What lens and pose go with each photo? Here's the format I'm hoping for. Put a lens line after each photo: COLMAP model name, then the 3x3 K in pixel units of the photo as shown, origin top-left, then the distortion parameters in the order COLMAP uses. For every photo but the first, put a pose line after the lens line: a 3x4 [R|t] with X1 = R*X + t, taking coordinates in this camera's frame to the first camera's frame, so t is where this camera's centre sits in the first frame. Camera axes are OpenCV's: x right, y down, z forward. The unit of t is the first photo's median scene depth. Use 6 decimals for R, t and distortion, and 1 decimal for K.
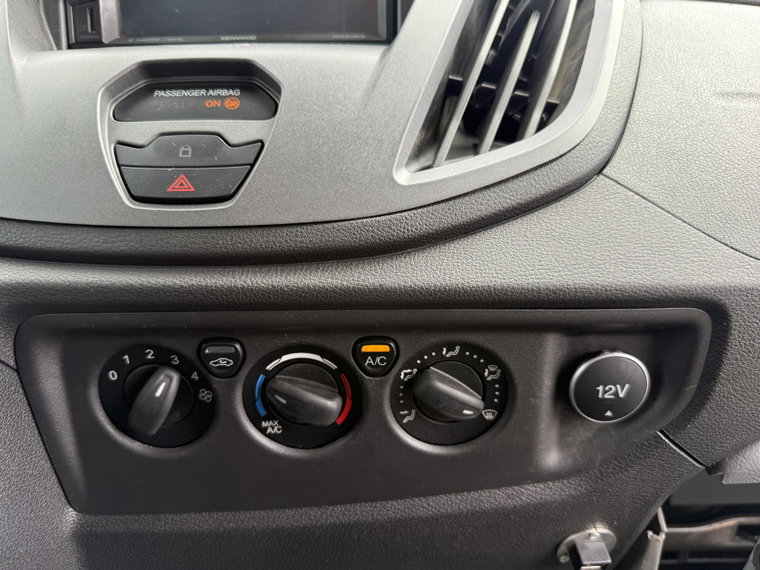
lens RADIAL K [[565.1, 0, 380.2], [0, 565.1, 286.6], [0, 0, 1]] dist [-0.007051, -0.014916]
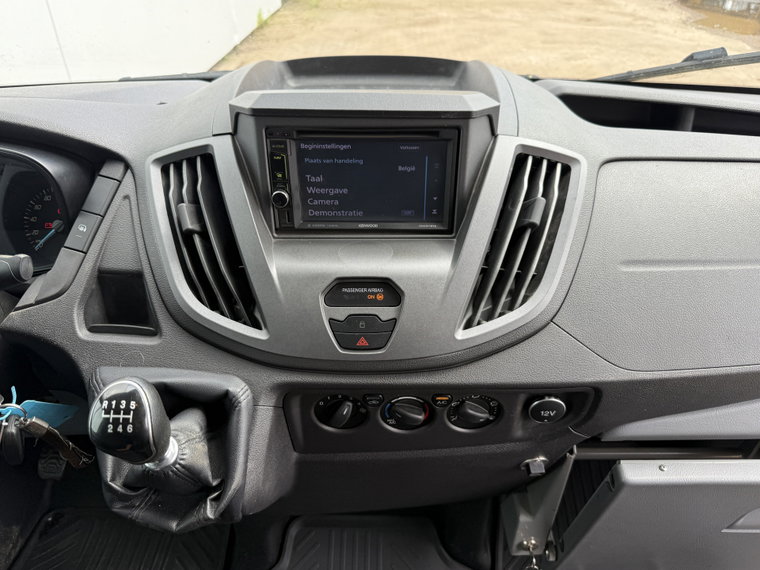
lens RADIAL K [[565.1, 0, 380.1], [0, 565.1, 283.6], [0, 0, 1]] dist [-0.007051, -0.014916]
pose [[0.999714, 0.013908, -0.019473, -0.207181], [-0.007201, 0.950897, 0.309425, -0.967376], [0.022820, -0.309196, 0.950724, -0.949735]]
